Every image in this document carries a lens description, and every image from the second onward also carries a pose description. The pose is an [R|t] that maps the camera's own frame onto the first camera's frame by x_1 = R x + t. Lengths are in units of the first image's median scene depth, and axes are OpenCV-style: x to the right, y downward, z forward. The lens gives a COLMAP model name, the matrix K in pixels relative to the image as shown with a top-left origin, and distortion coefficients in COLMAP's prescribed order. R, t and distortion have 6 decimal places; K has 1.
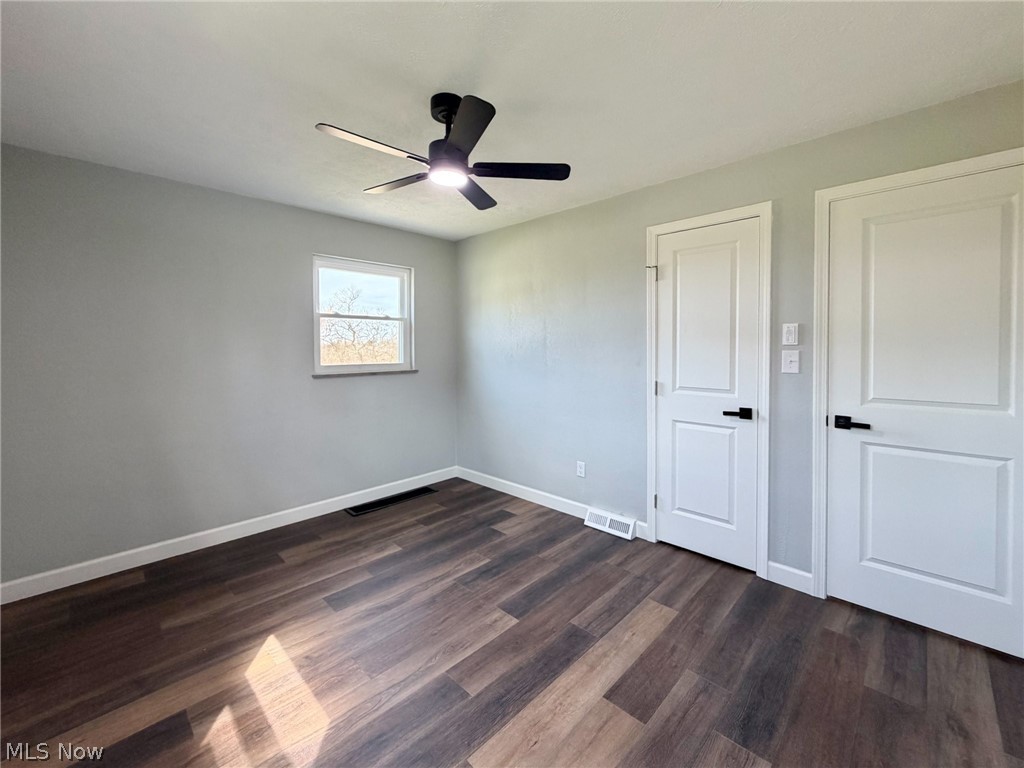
lens RADIAL K [[437.4, 0, 522.2], [0, 437.4, 355.9], [0, 0, 1]] dist [0.001483, 0.000233]
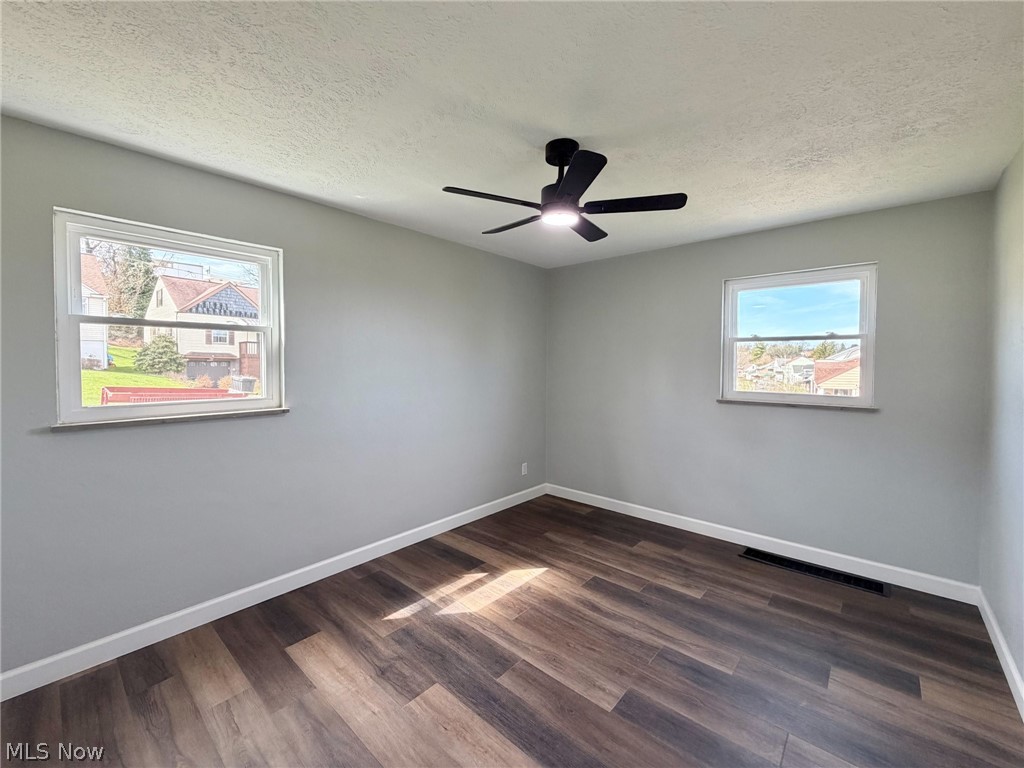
lens RADIAL K [[411.2, 0, 507.8], [0, 411.2, 377.0], [0, 0, 1]] dist [-0.000083, 0.000429]
pose [[0.024852, 0.036857, -0.999011, 0.648358], [-0.025117, 0.999028, 0.036233, -0.043385], [0.999376, 0.024192, 0.025753, 0.675113]]
